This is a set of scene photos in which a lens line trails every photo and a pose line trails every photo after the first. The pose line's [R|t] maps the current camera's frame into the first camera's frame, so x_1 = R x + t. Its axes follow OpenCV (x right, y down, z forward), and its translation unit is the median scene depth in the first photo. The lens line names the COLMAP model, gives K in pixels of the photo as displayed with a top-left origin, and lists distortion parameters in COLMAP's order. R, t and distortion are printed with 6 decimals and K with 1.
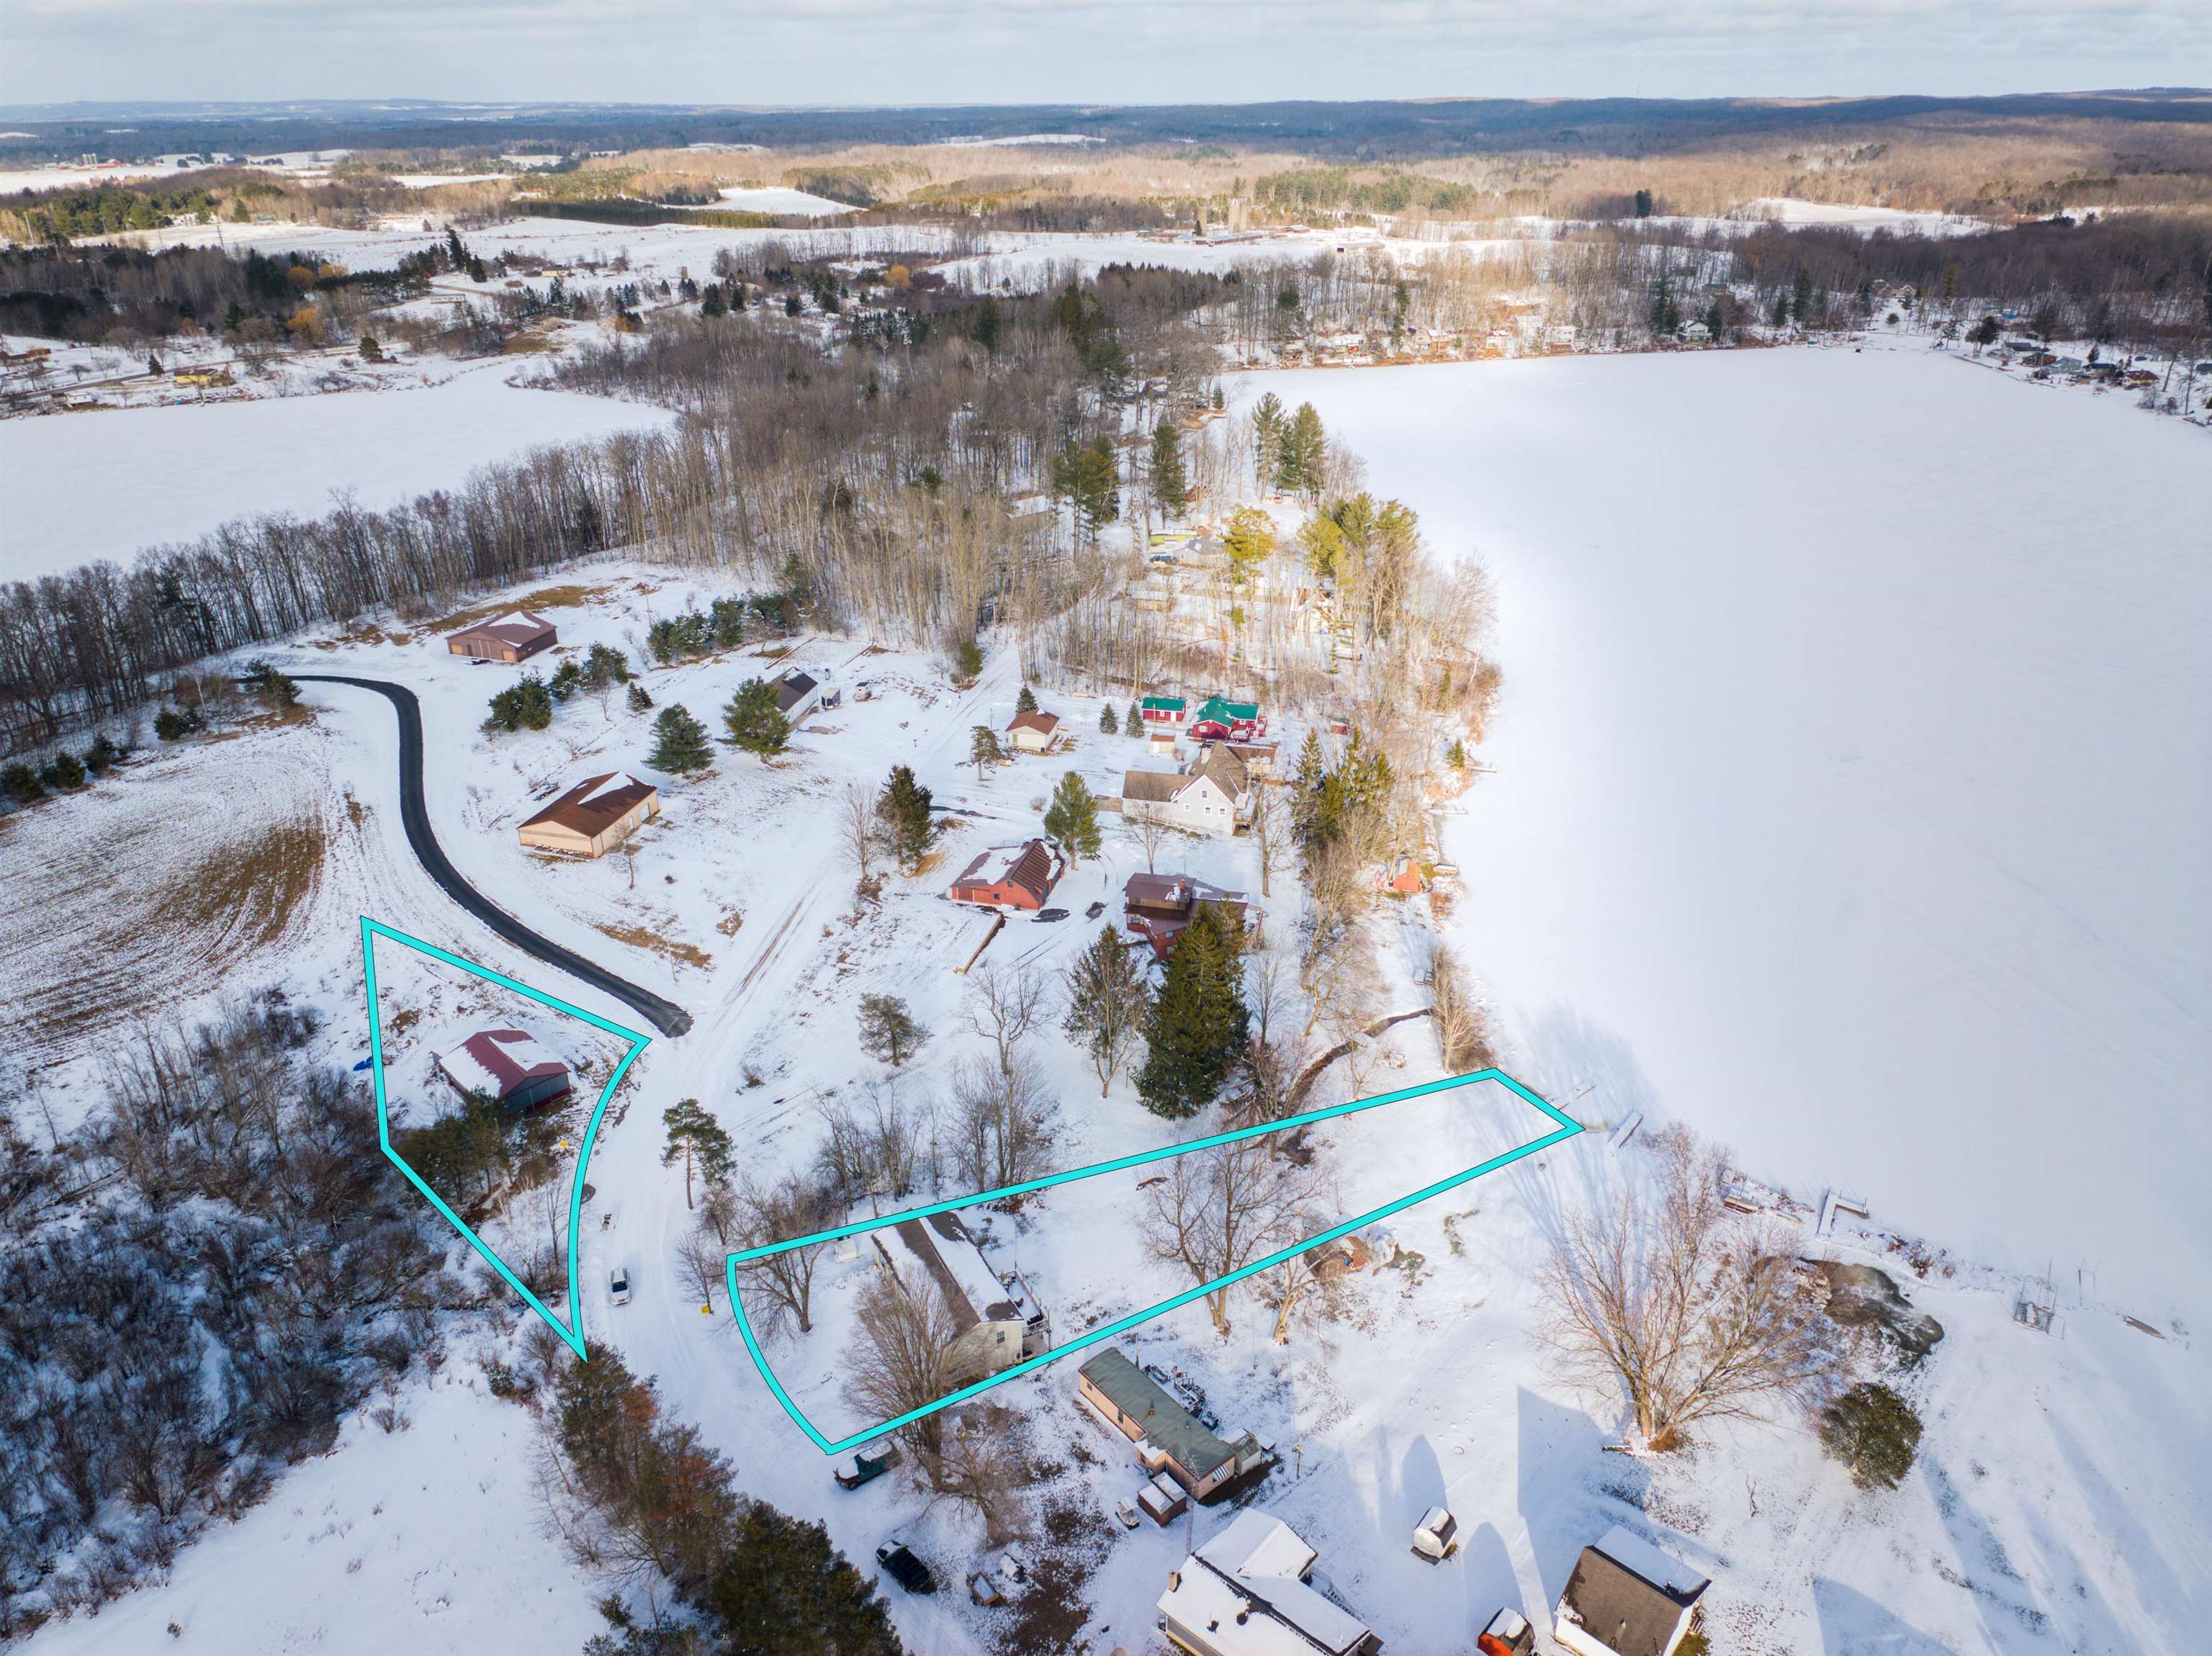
lens RADIAL K [[1504.3, 0, 1115.9], [0, 1504.3, 824.1], [0, 0, 1]] dist [0.004341, -0.019165]
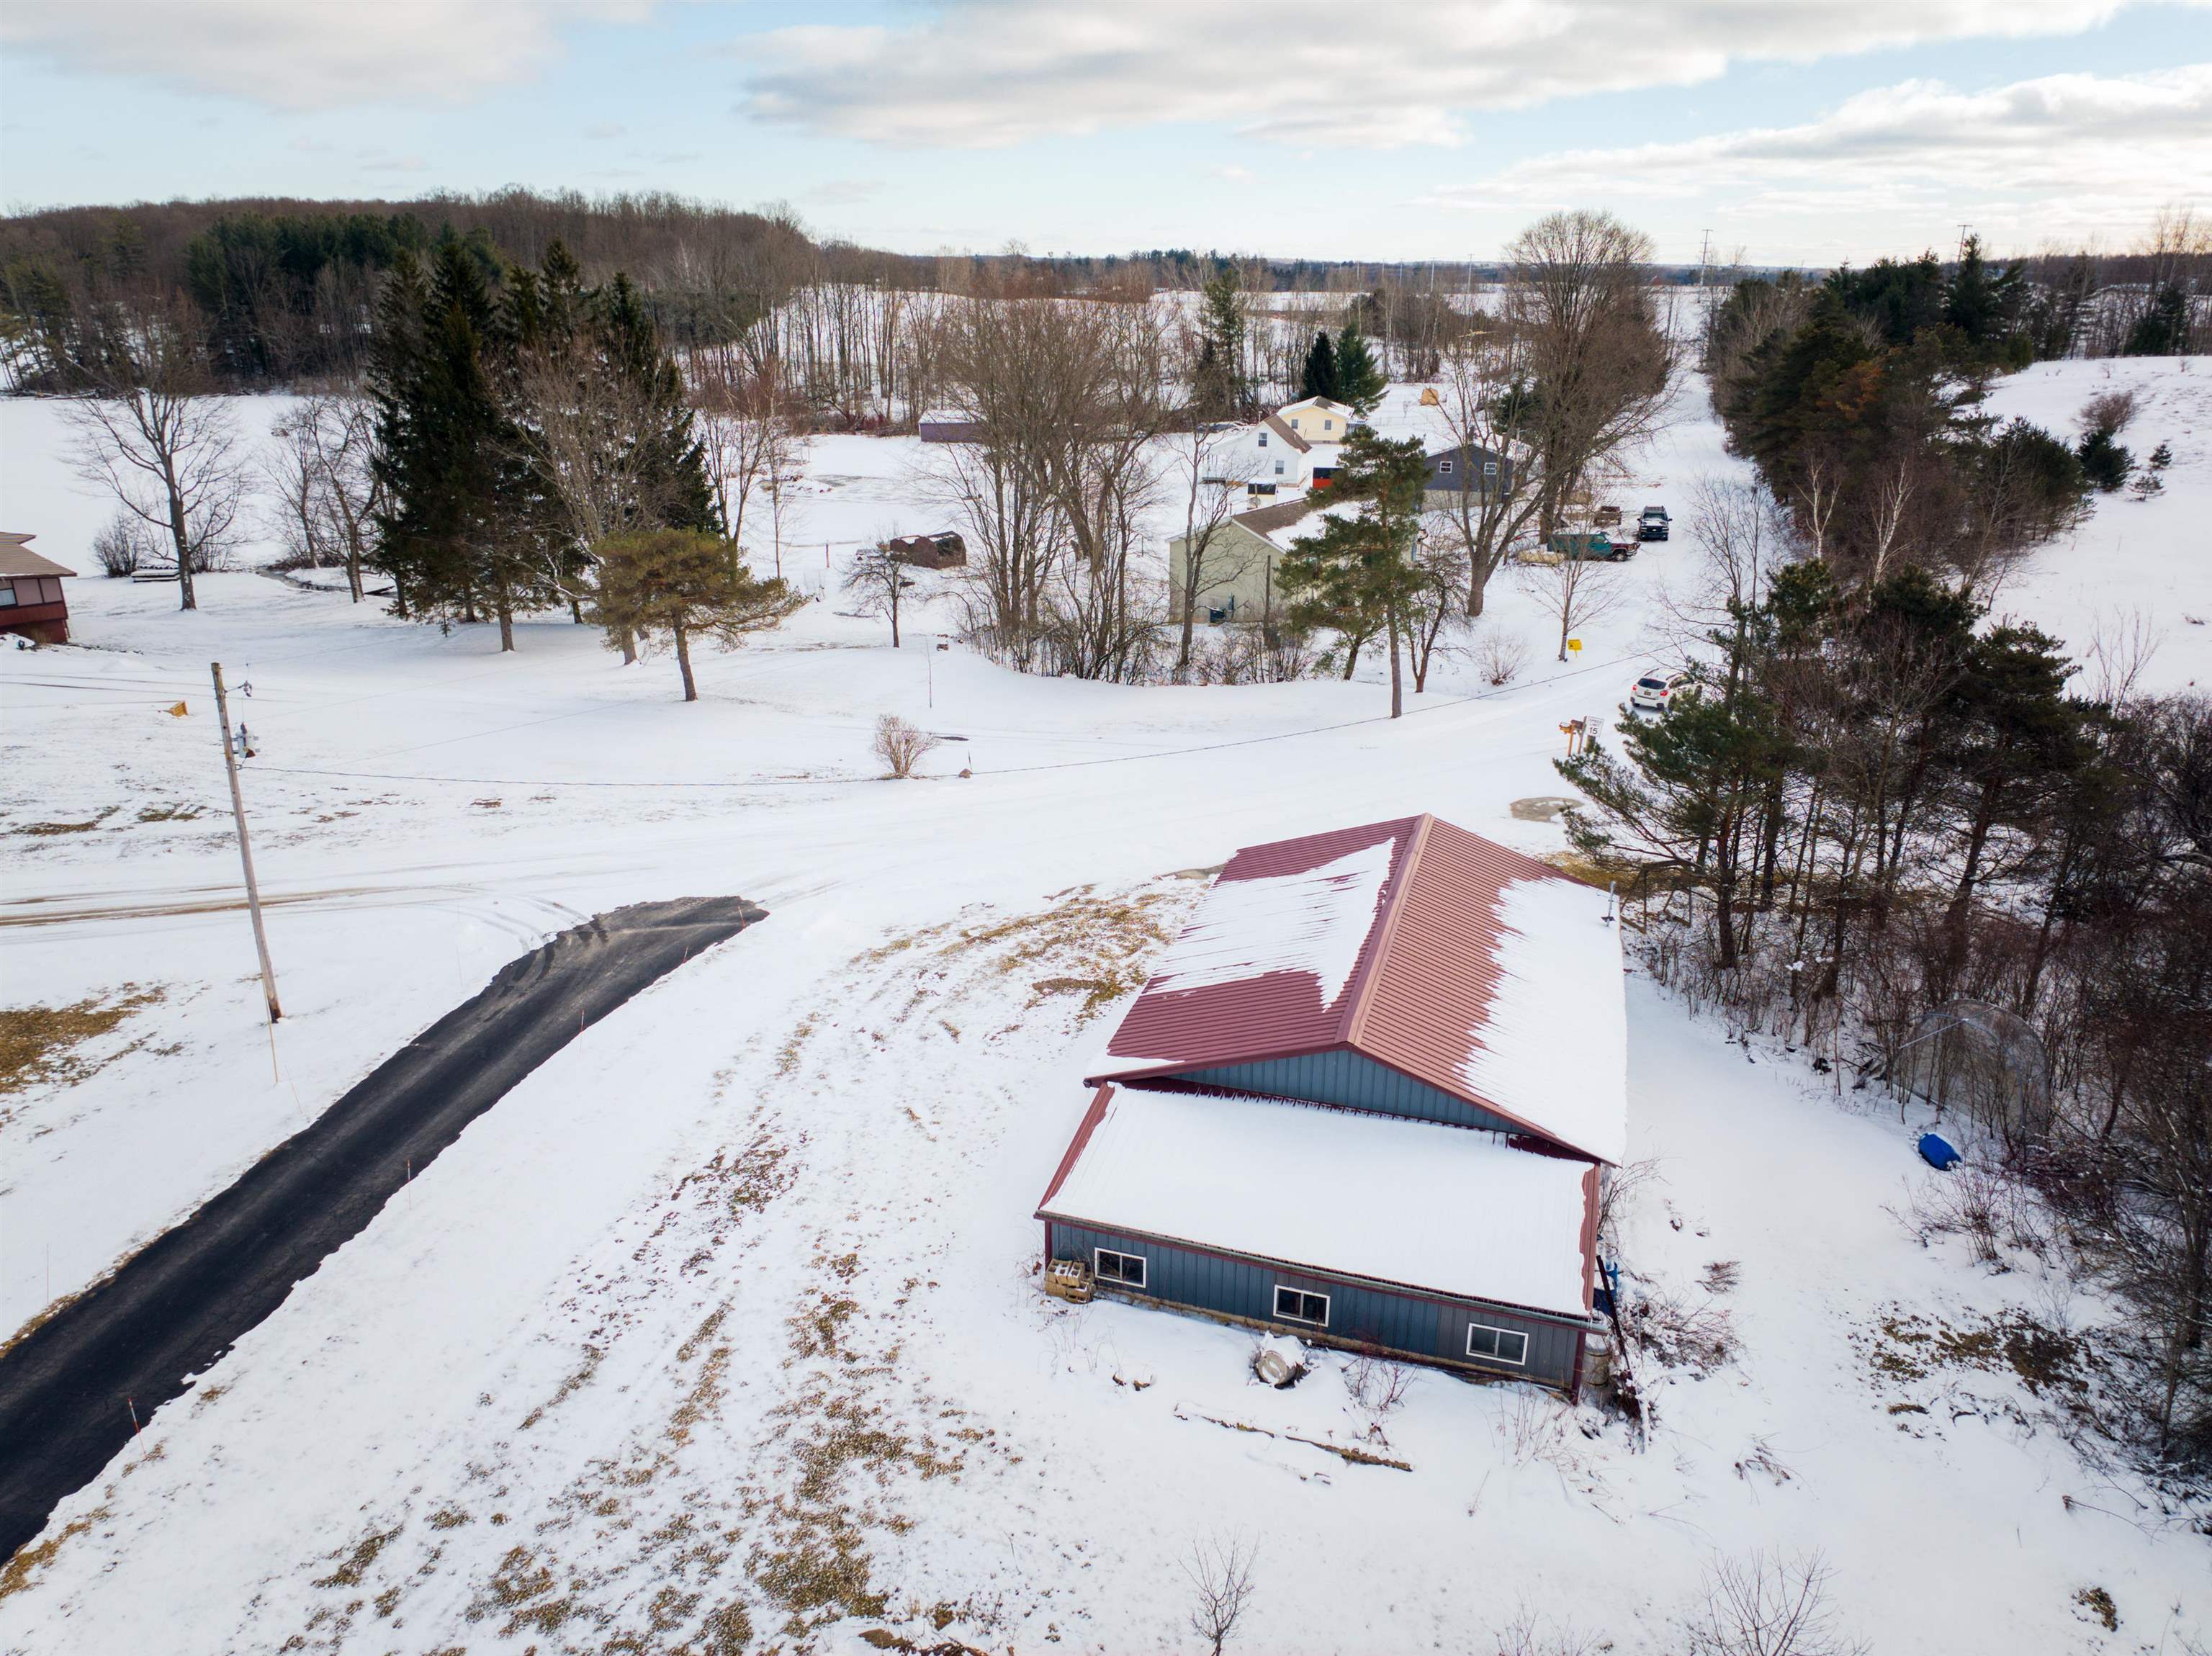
lens RADIAL K [[1504.3, 0, 1107.3], [0, 1504.3, 827.1], [0, 0, 1]] dist [0.004341, -0.019165]
pose [[-0.458465, -0.308557, 0.833428, -0.529262], [0.388369, 0.773947, 0.500176, 0.035347], [-0.799362, 0.552991, -0.234993, 1.034763]]
